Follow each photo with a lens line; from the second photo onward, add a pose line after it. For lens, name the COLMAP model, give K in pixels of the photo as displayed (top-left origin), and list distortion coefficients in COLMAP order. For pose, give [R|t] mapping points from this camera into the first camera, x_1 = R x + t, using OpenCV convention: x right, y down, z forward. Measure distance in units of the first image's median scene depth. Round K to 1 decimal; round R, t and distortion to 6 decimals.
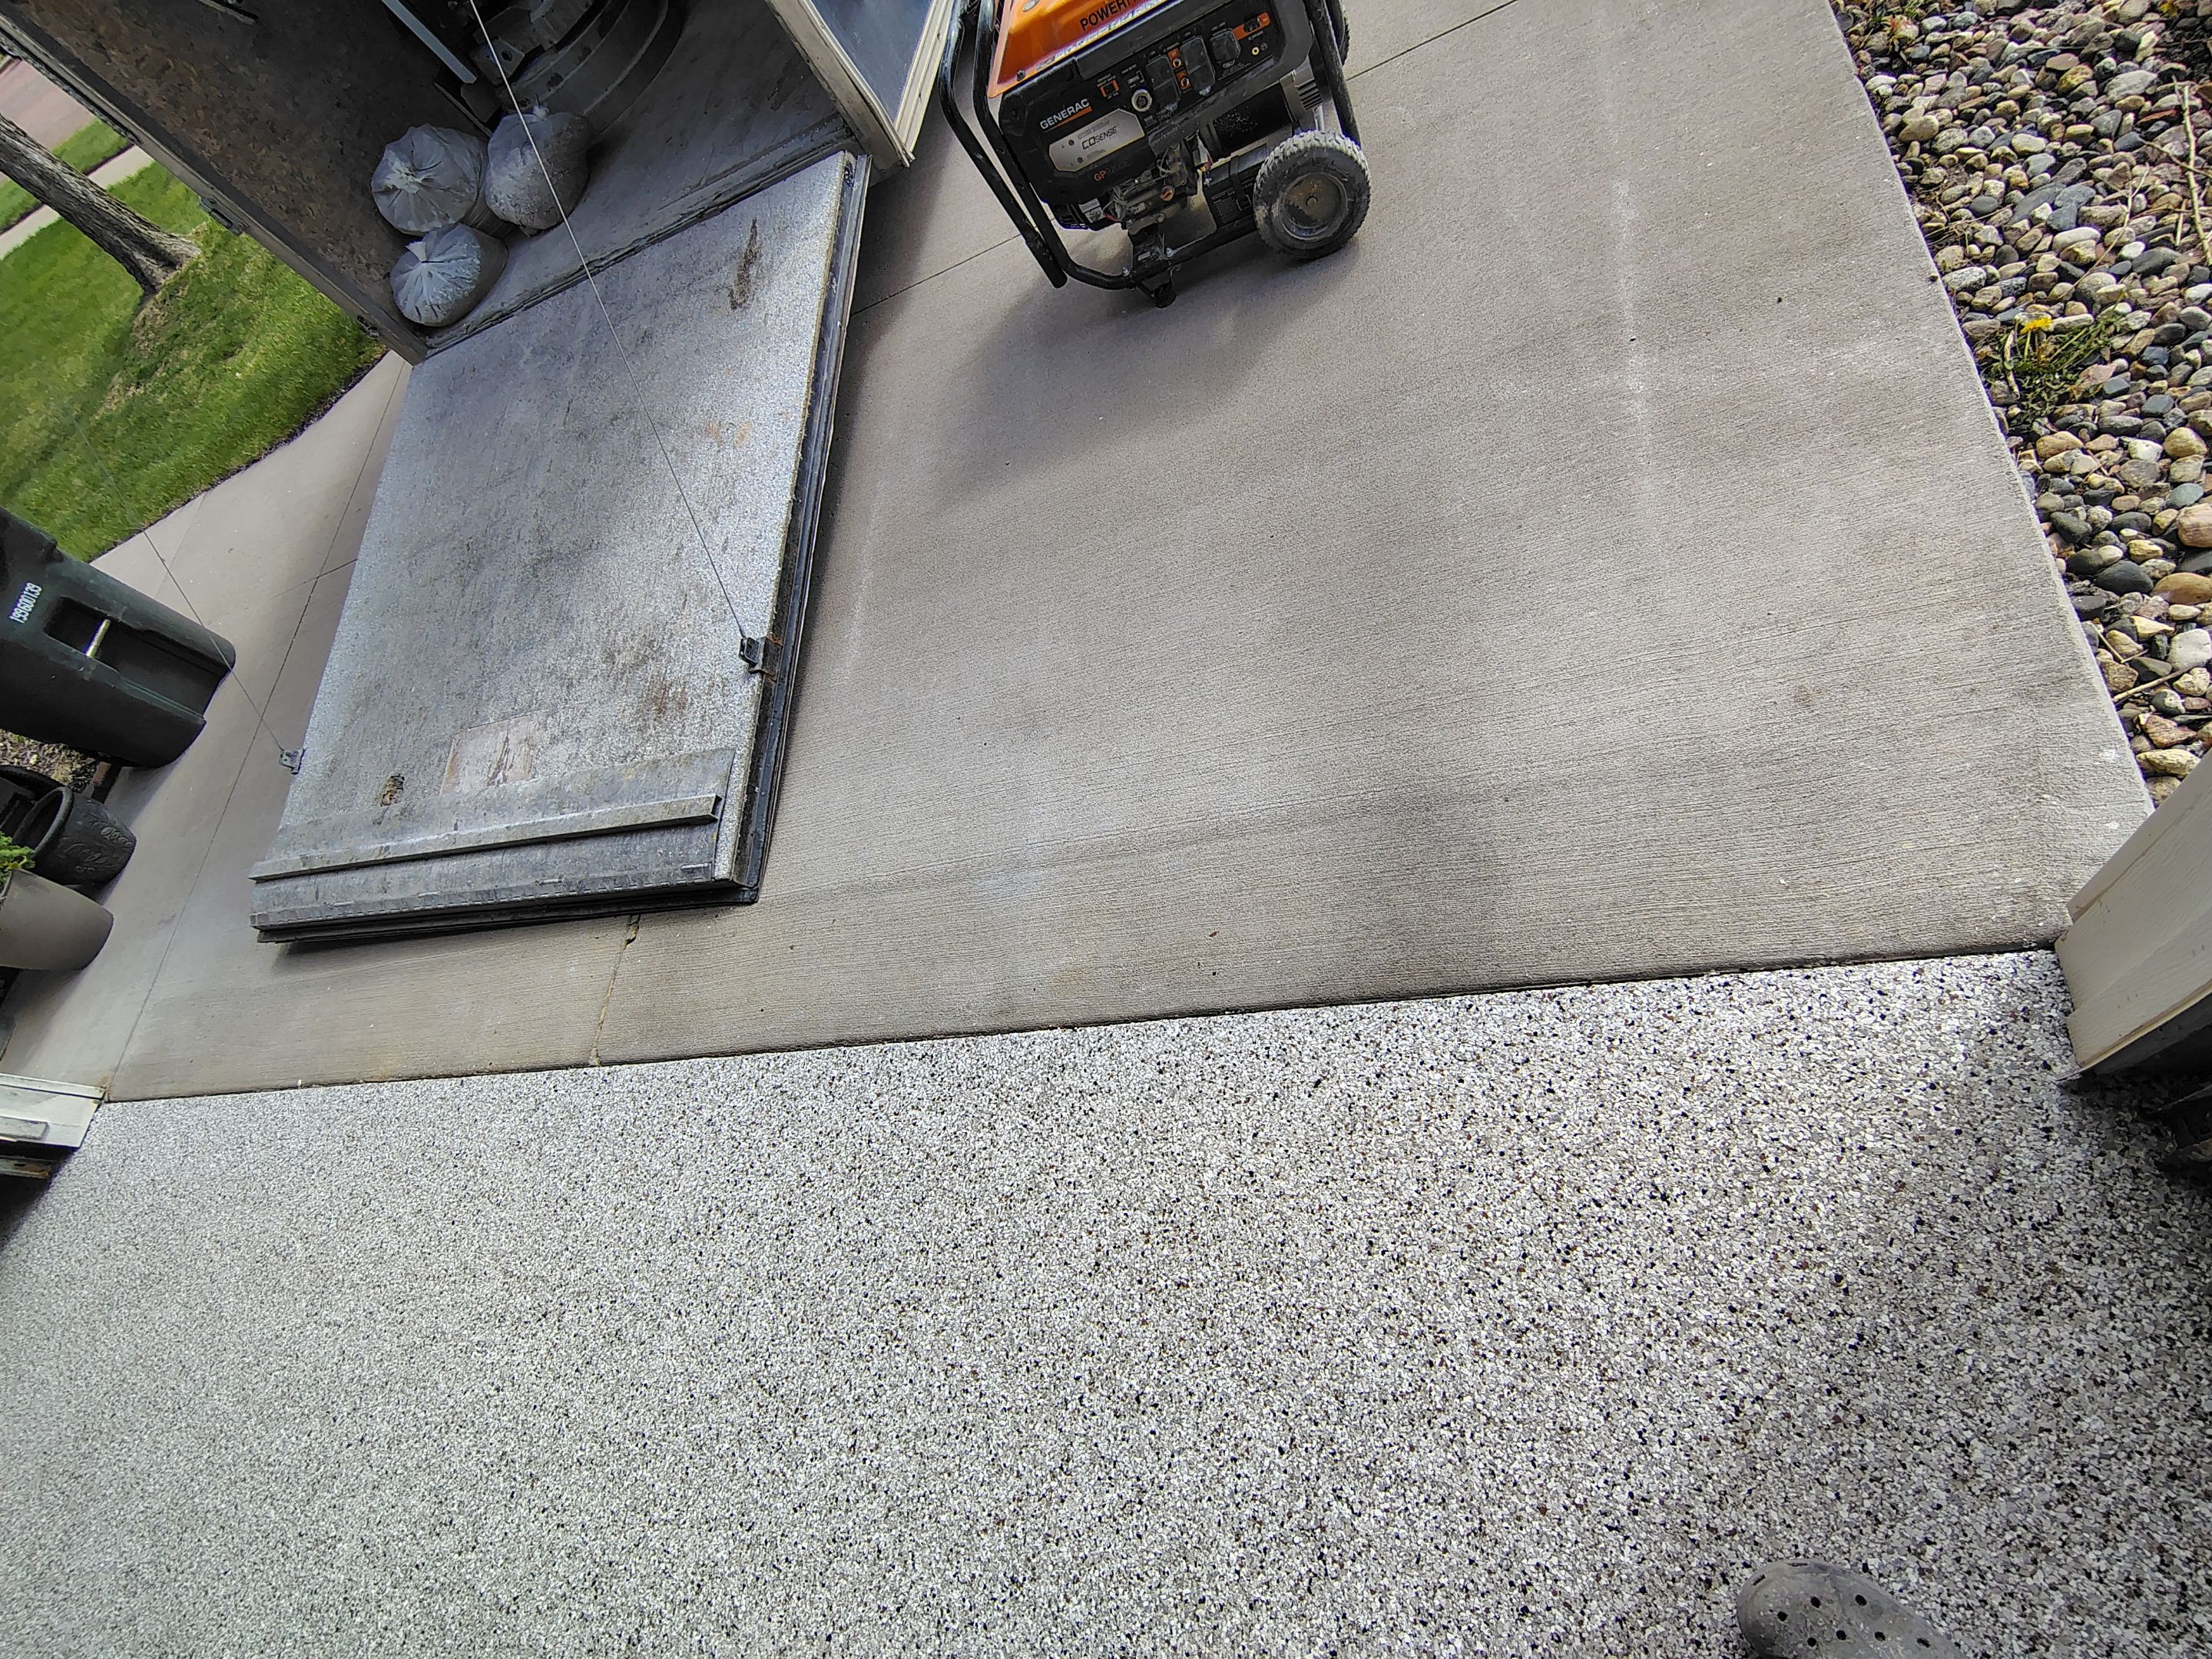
lens RADIAL K [[1027.1, 0, 1108.7], [0, 1027.1, 835.8], [0, 0, 1]] dist [-0.002069, 0.002027]
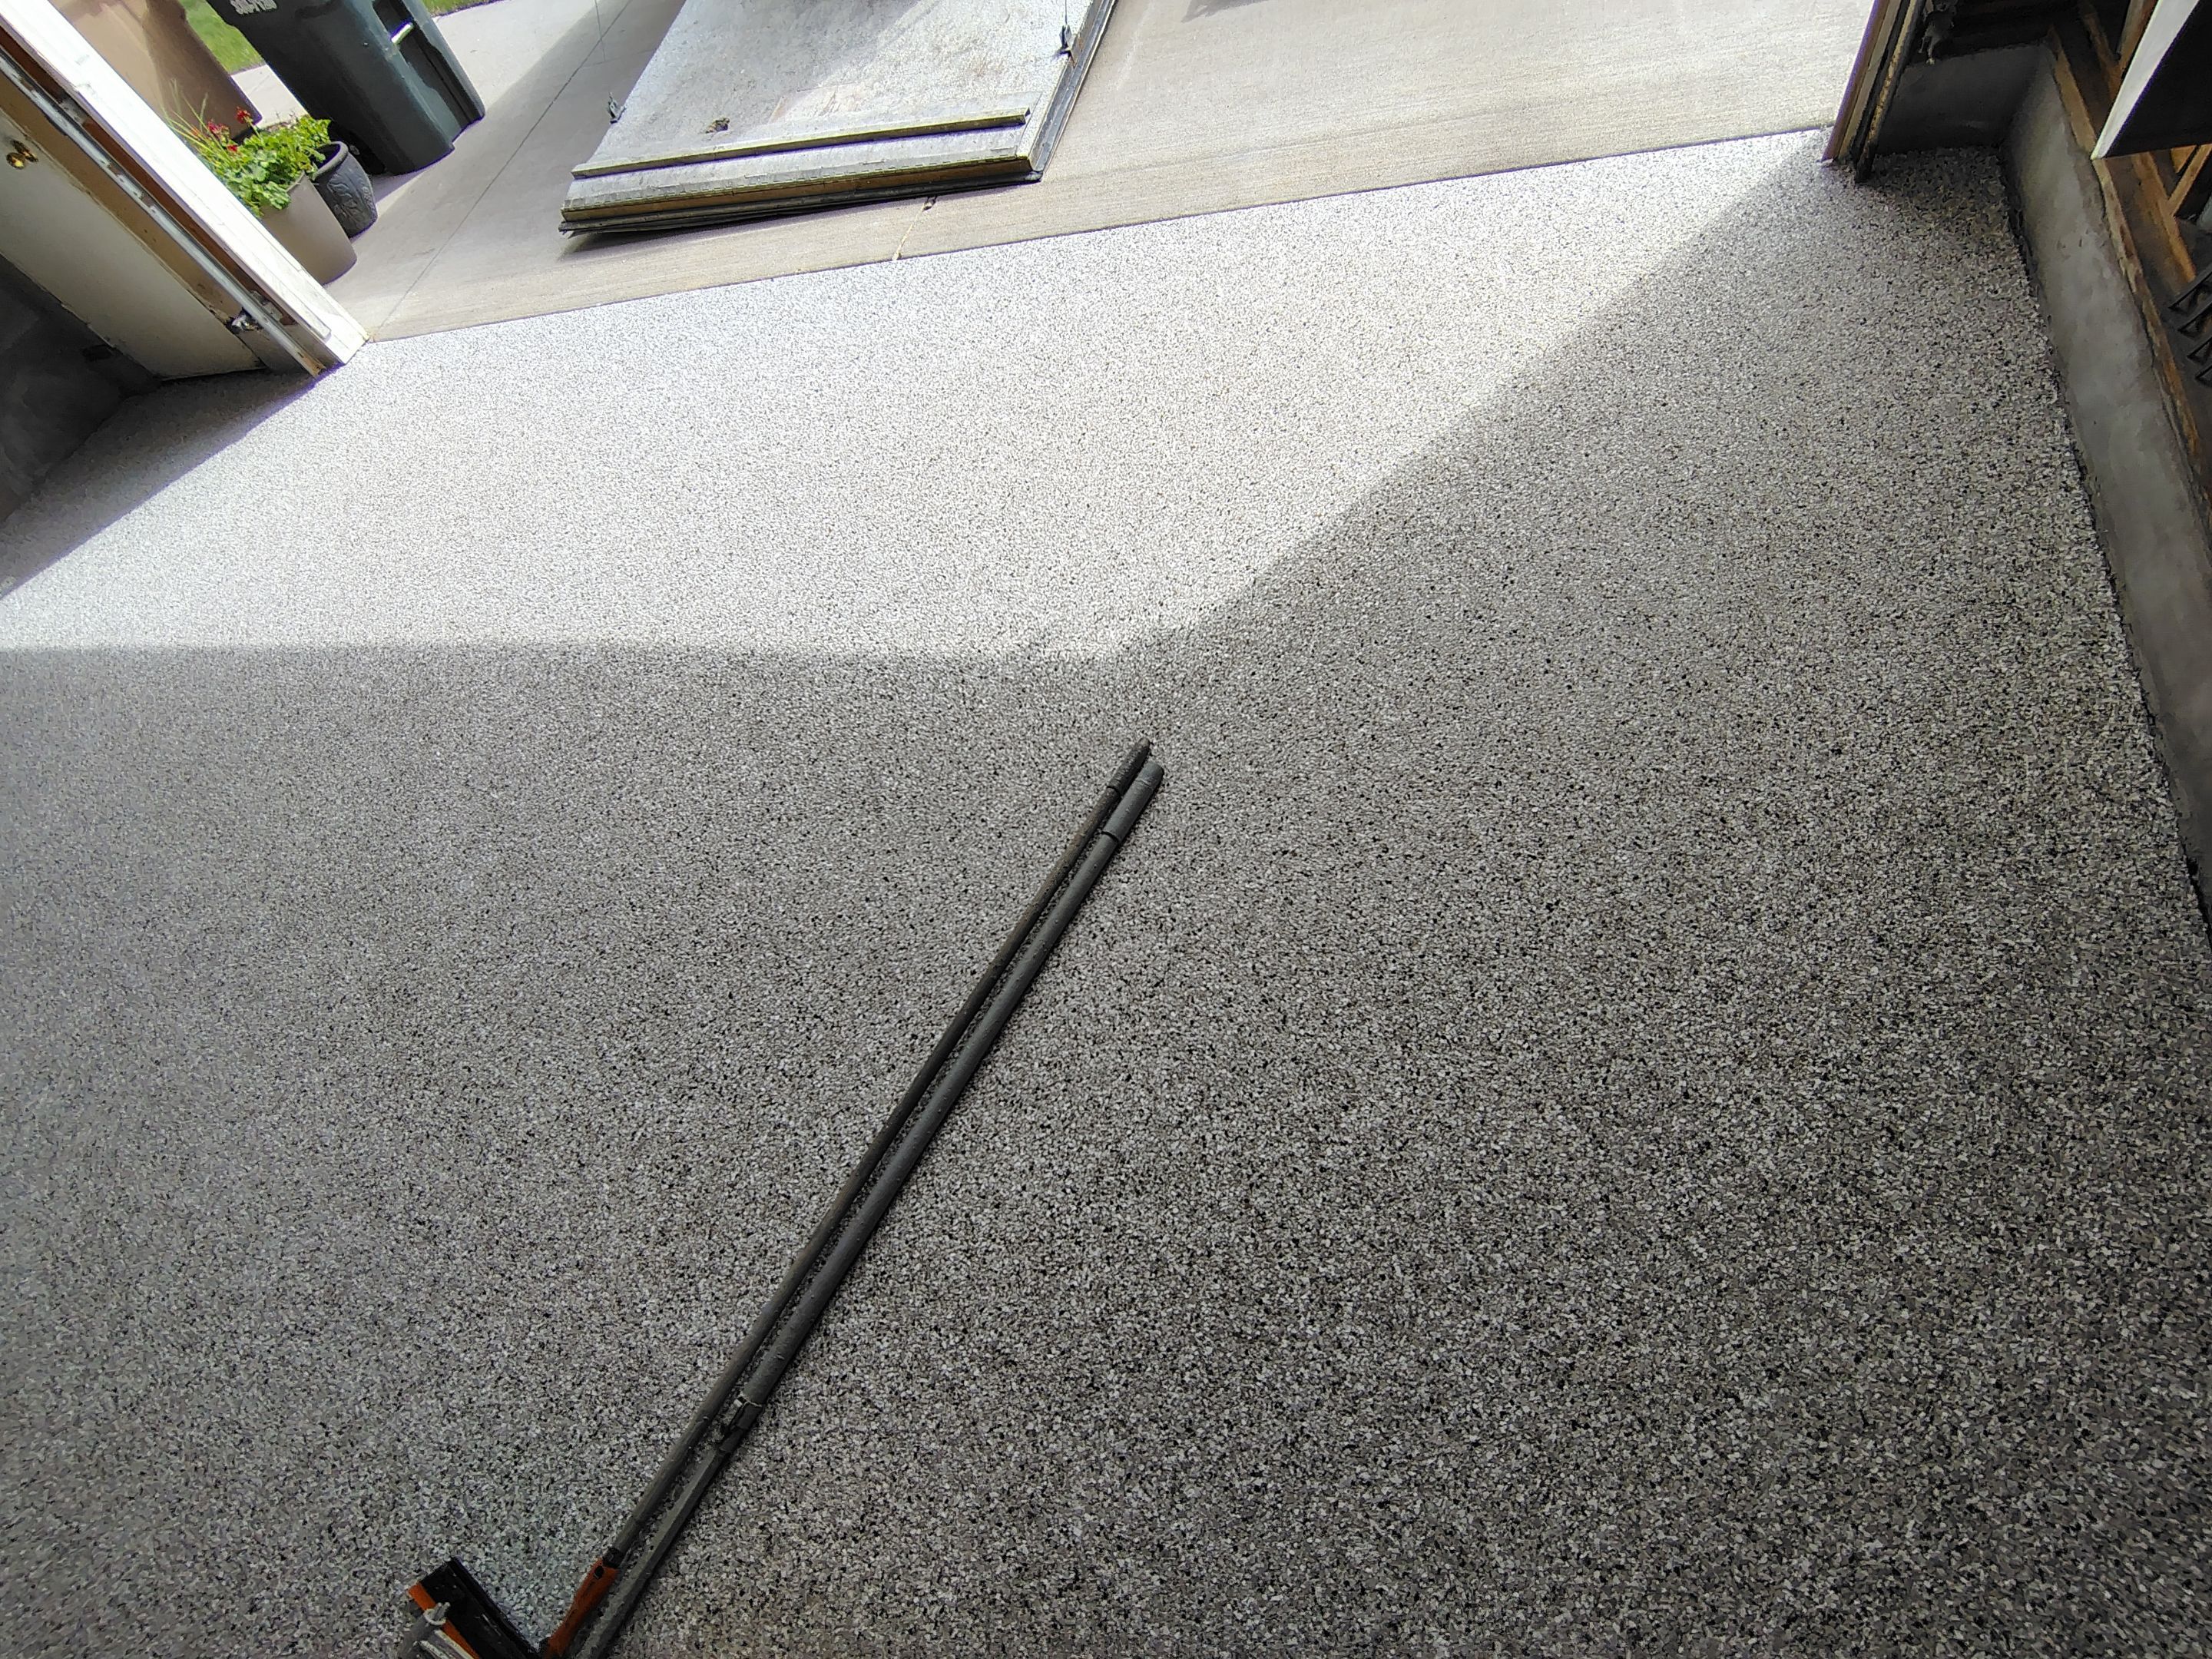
lens RADIAL K [[1027.1, 0, 1095.6], [0, 1027.1, 826.5], [0, 0, 1]] dist [-0.002069, 0.002027]
pose [[0.962794, 0.255048, 0.089321, -0.159176], [-0.252919, 0.966869, -0.034585, 0.960762], [-0.095183, 0.010707, 0.995402, -0.440894]]
